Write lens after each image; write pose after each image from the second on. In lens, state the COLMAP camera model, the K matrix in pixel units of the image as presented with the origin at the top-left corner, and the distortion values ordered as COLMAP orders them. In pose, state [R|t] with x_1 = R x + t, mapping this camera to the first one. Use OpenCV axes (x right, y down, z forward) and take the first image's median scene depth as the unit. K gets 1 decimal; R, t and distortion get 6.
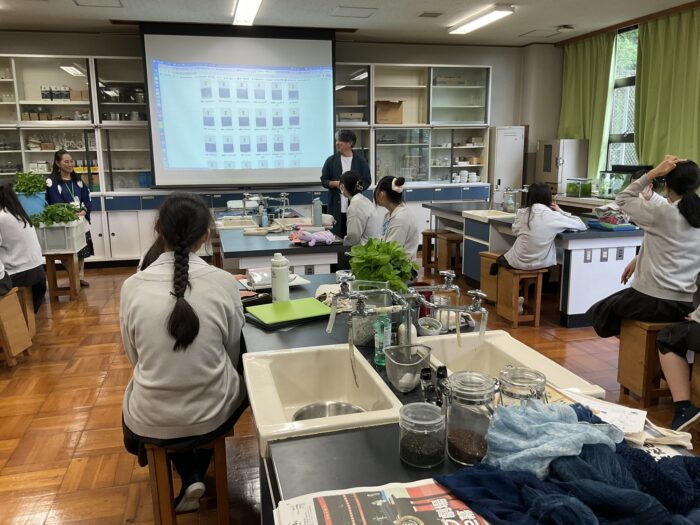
lens RADIAL K [[584.2, 0, 350.0], [0, 584.2, 262.5], [0, 0, 1]] dist [-0.004774, 0.003954]
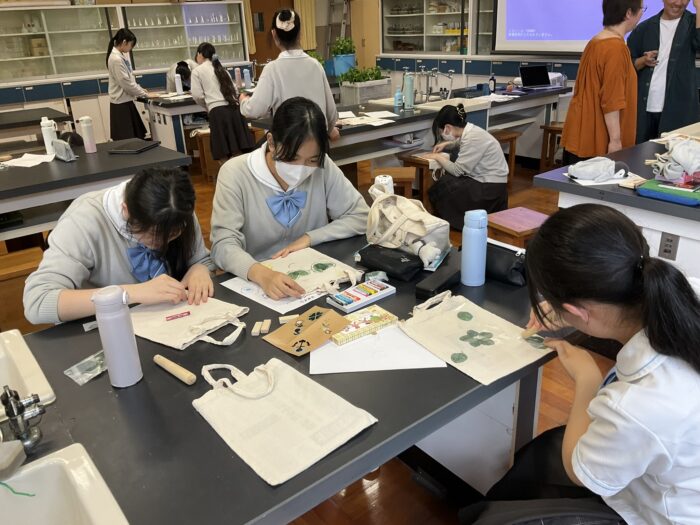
lens RADIAL K [[584.2, 0, 350.0], [0, 584.2, 262.5], [0, 0, 1]] dist [-0.004774, 0.003954]
pose [[0.422559, 0.343706, -0.838635, 0.491109], [-0.129758, 0.938714, 0.319342, -0.079888], [0.896999, -0.026121, 0.441261, 0.349460]]
